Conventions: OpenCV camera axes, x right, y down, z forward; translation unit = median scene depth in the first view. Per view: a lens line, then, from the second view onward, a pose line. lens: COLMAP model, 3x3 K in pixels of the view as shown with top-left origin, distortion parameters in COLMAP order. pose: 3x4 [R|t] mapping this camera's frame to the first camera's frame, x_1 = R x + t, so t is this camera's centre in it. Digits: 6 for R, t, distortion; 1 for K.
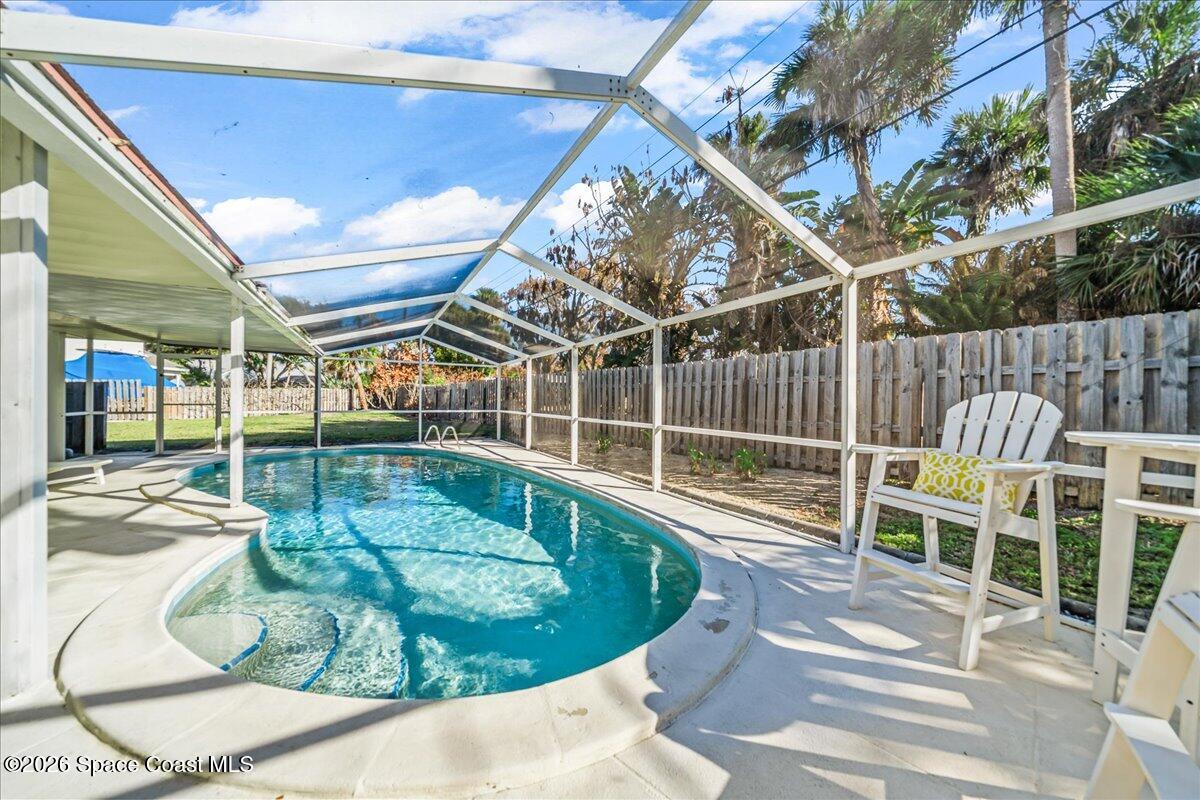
lens RADIAL K [[411.4, 0, 600.0], [0, 411.4, 400.0], [0, 0, 1]] dist [-0.004192, -0.000229]
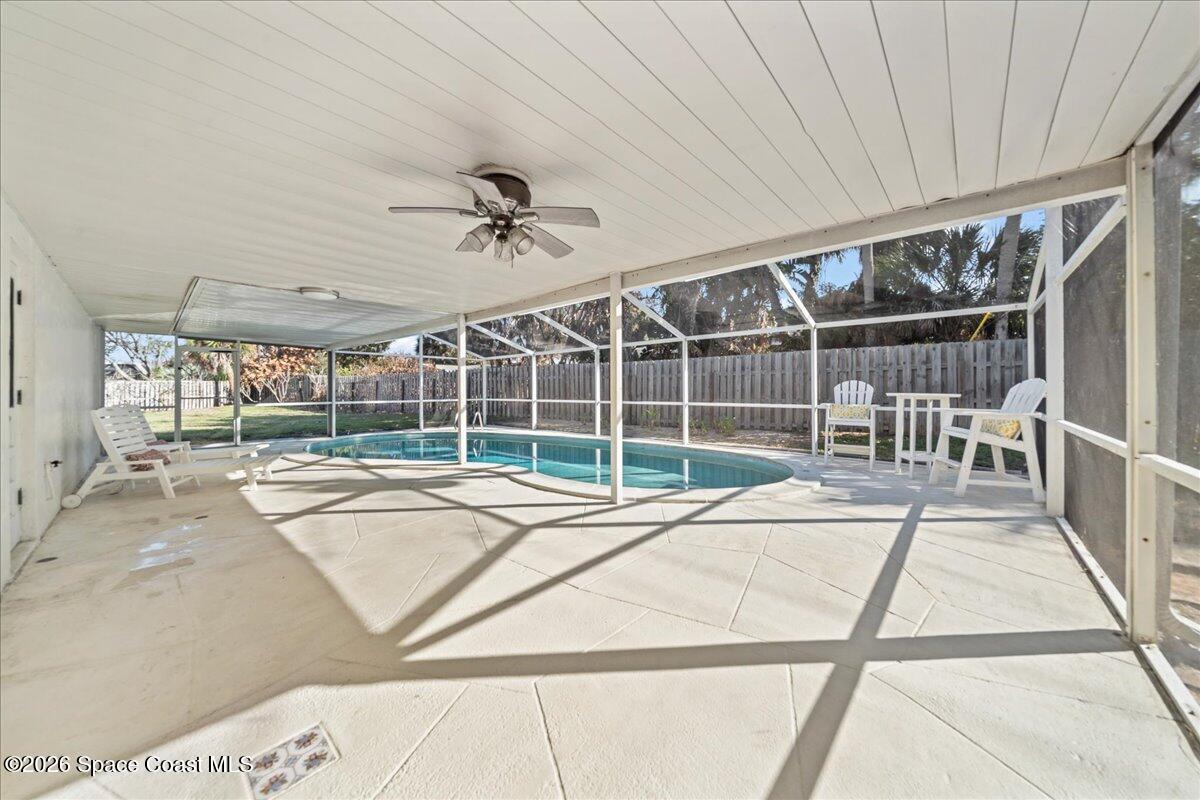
lens RADIAL K [[411.4, 0, 600.0], [0, 411.4, 400.0], [0, 0, 1]] dist [-0.004192, -0.000229]
pose [[0.946619, -0.021960, 0.321605, -0.566637], [0.013201, 0.999481, 0.029391, 0.001351], [-0.322083, -0.023576, 0.946418, -0.326524]]
